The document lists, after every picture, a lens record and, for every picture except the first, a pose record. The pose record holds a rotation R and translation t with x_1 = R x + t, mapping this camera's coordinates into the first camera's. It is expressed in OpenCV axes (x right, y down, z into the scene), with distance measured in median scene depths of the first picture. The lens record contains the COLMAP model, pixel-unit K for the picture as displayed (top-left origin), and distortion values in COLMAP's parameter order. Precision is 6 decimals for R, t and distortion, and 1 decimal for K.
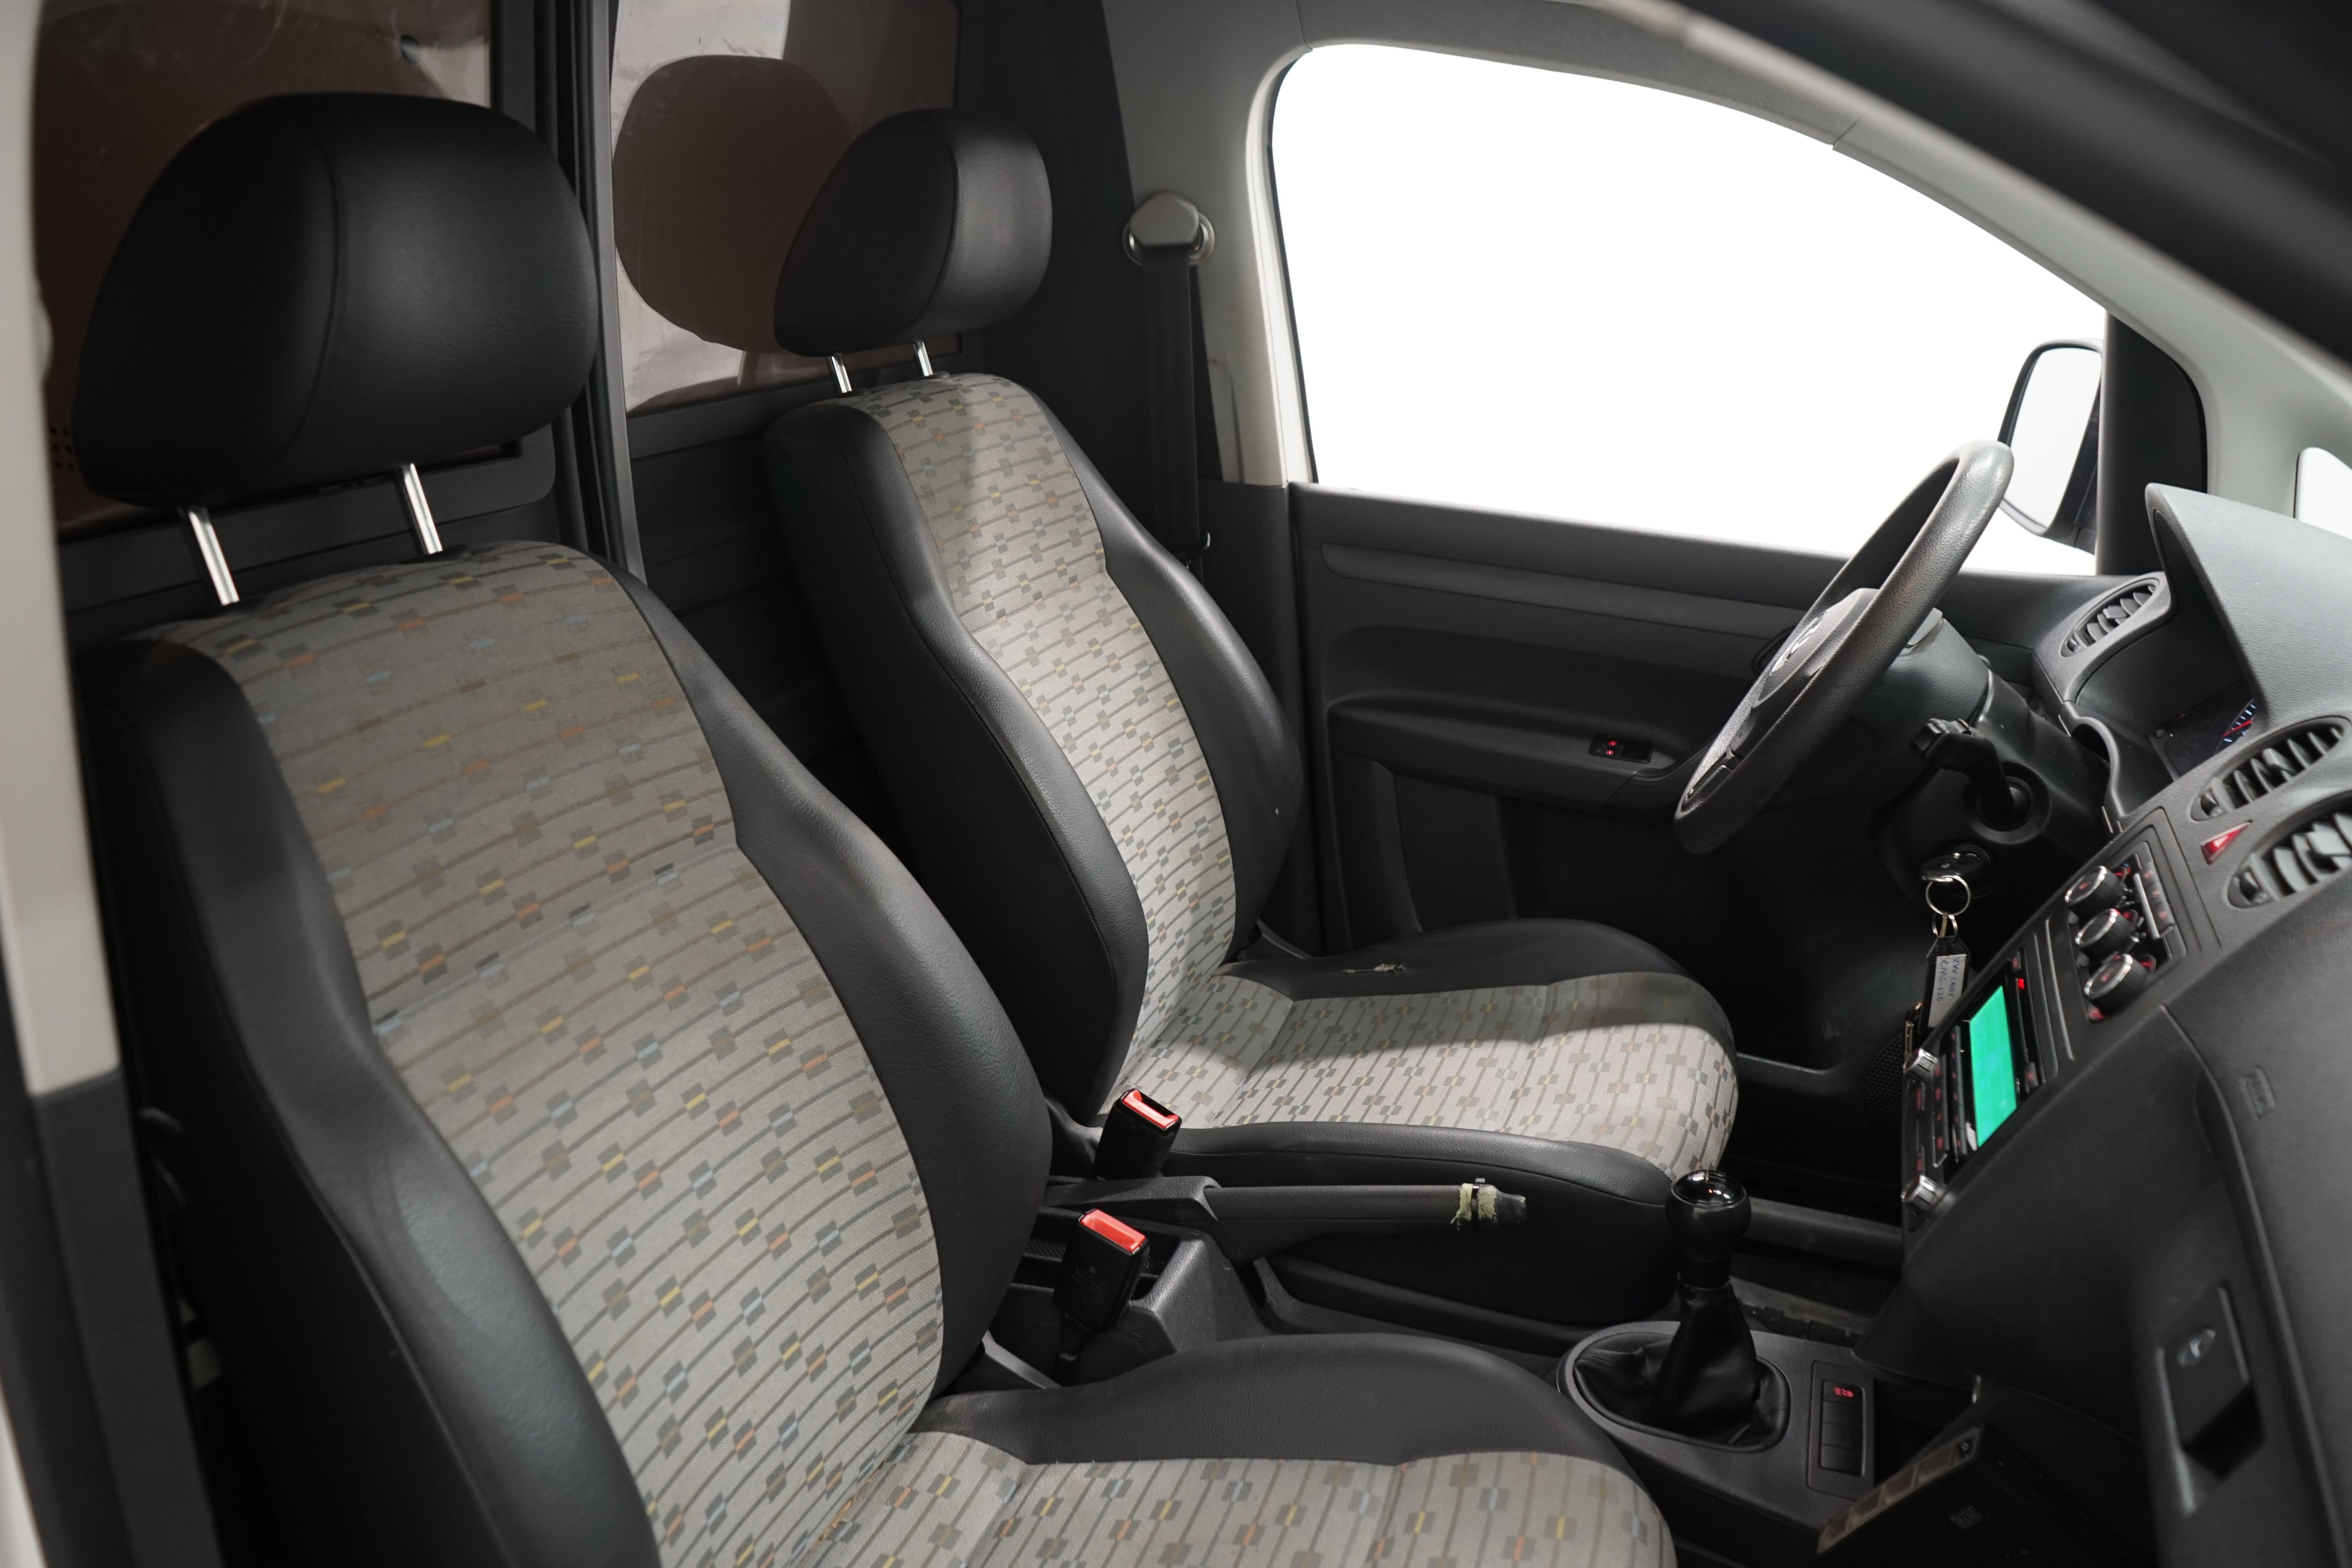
lens RADIAL K [[1889.7, 0, 1176.0], [0, 1889.7, 784.0], [0, 0, 1]] dist [-0.001546, 0.004316]
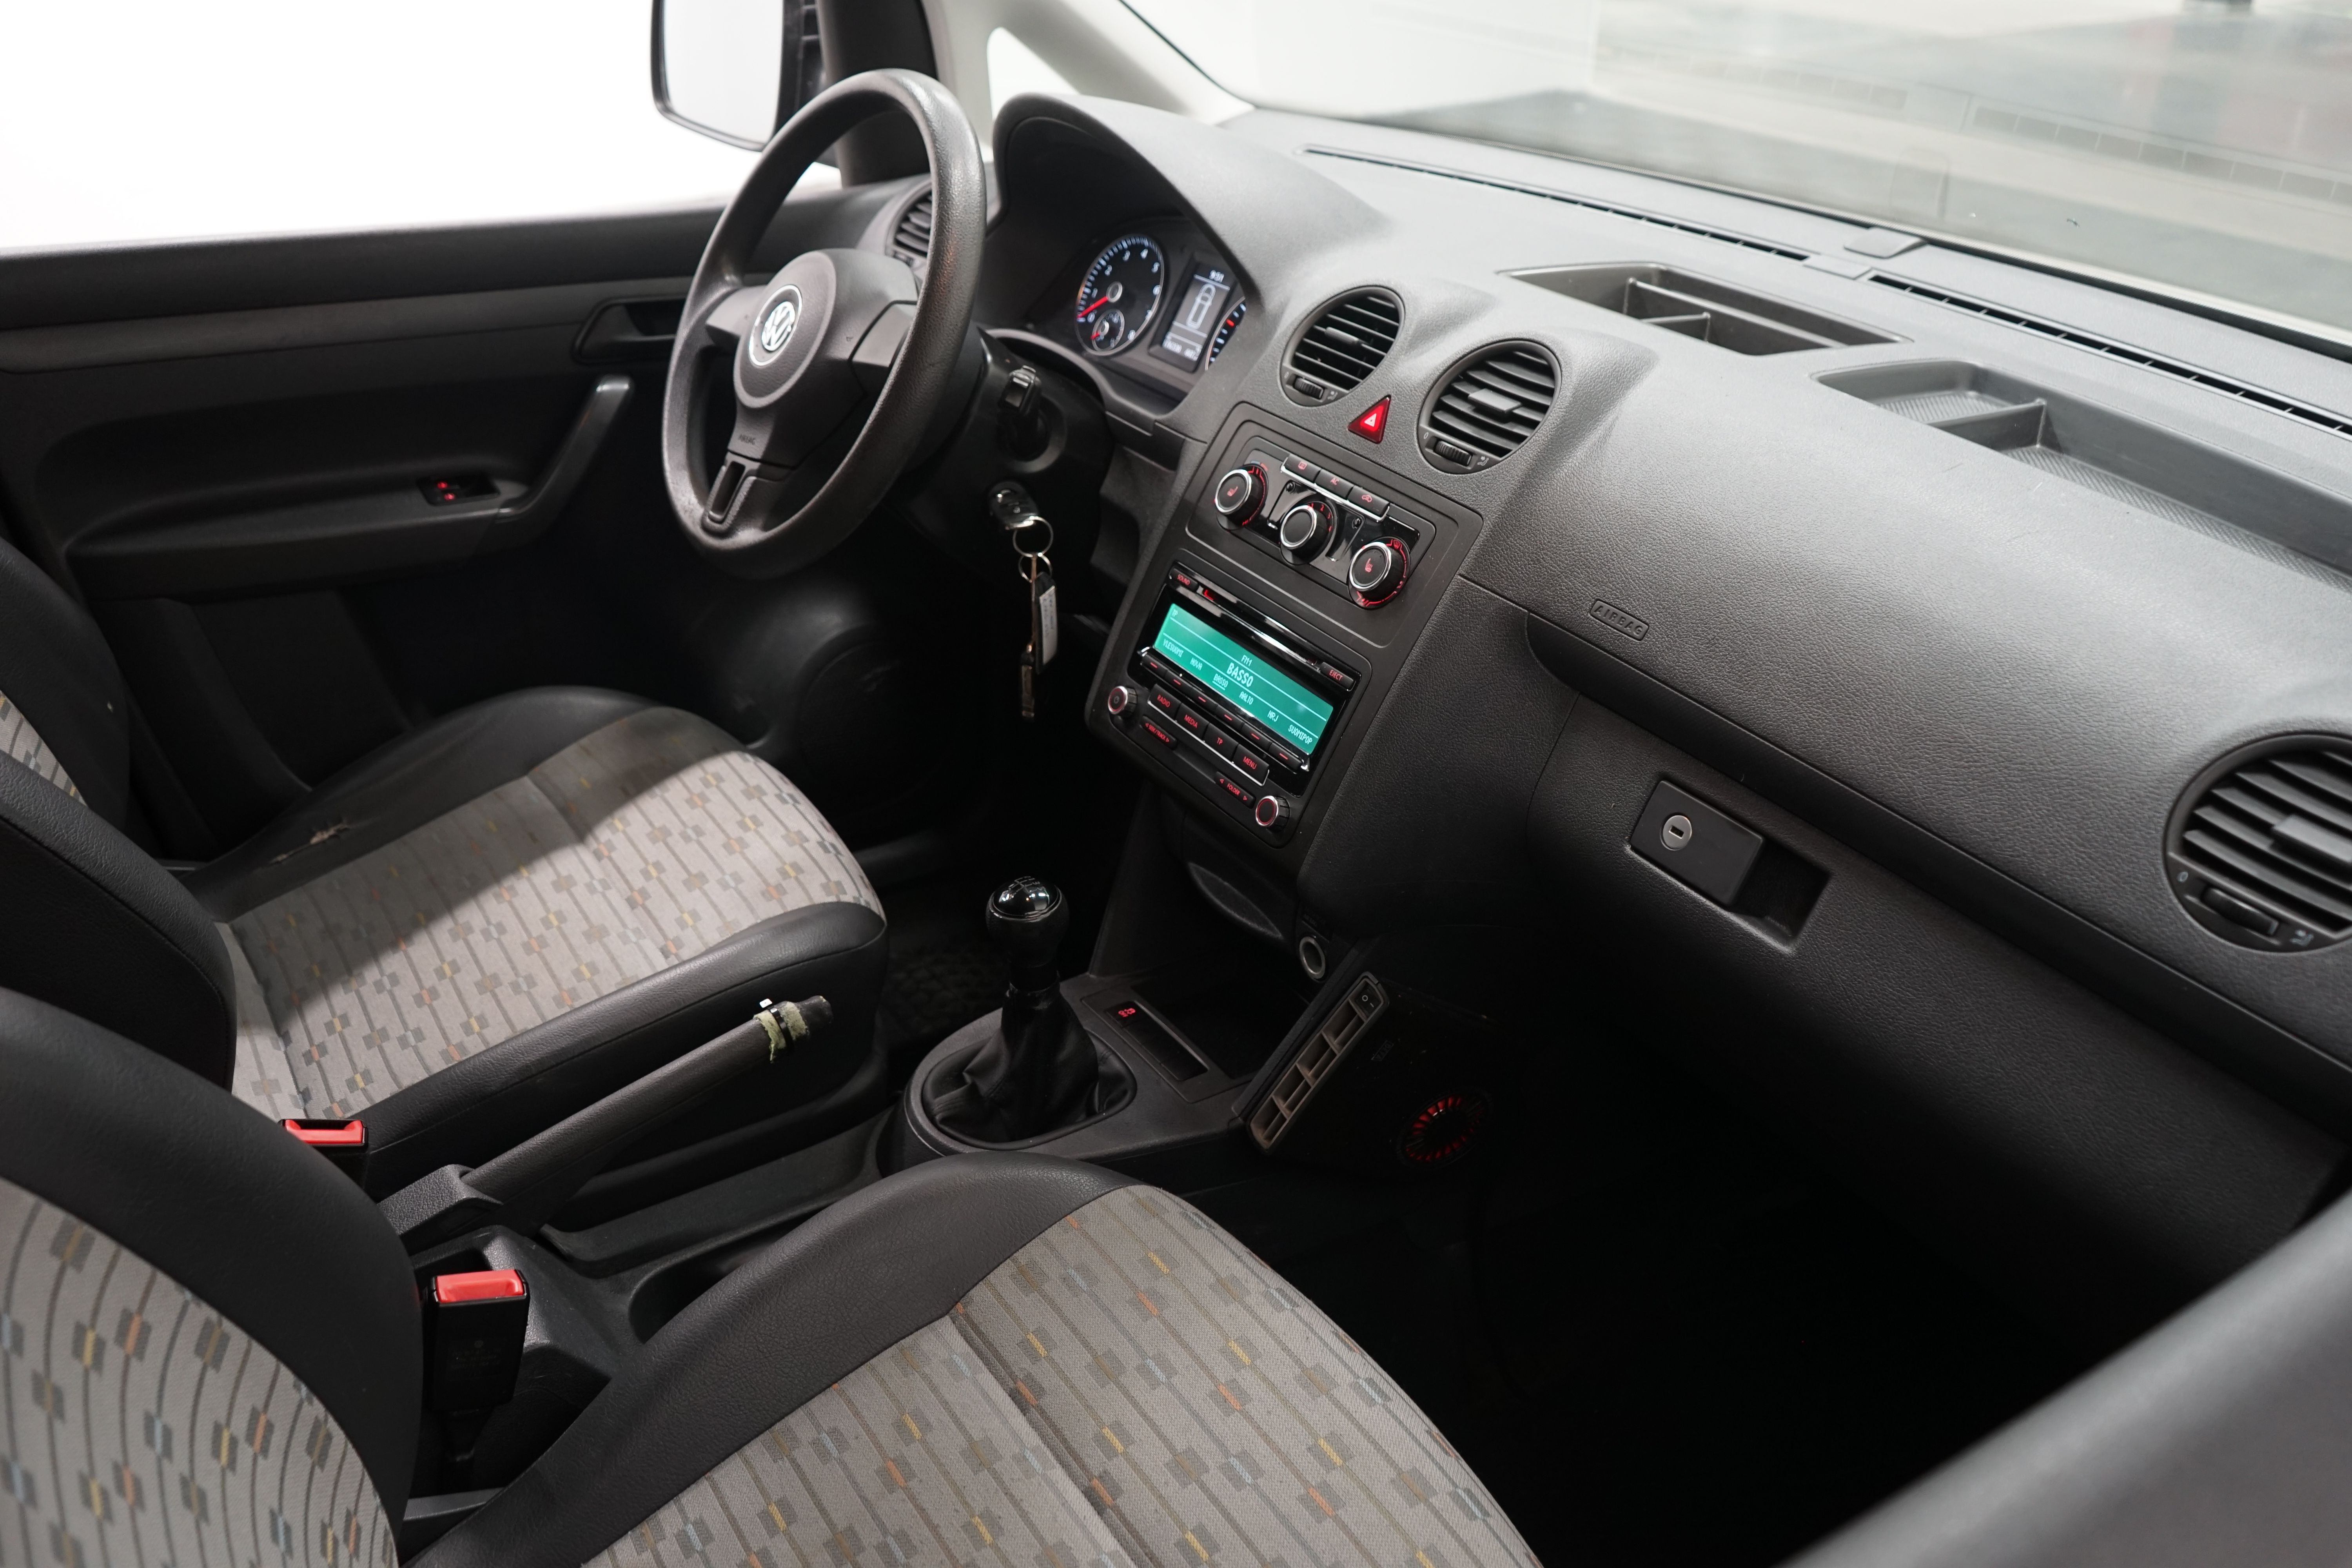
lens RADIAL K [[1889.7, 0, 1176.0], [0, 1889.7, 784.0], [0, 0, 1]] dist [-0.001546, 0.004316]
pose [[0.604552, -0.405091, 0.685870, -0.286414], [0.249356, 0.914001, 0.320038, -0.121190], [-0.756530, -0.022453, 0.653573, 0.255749]]
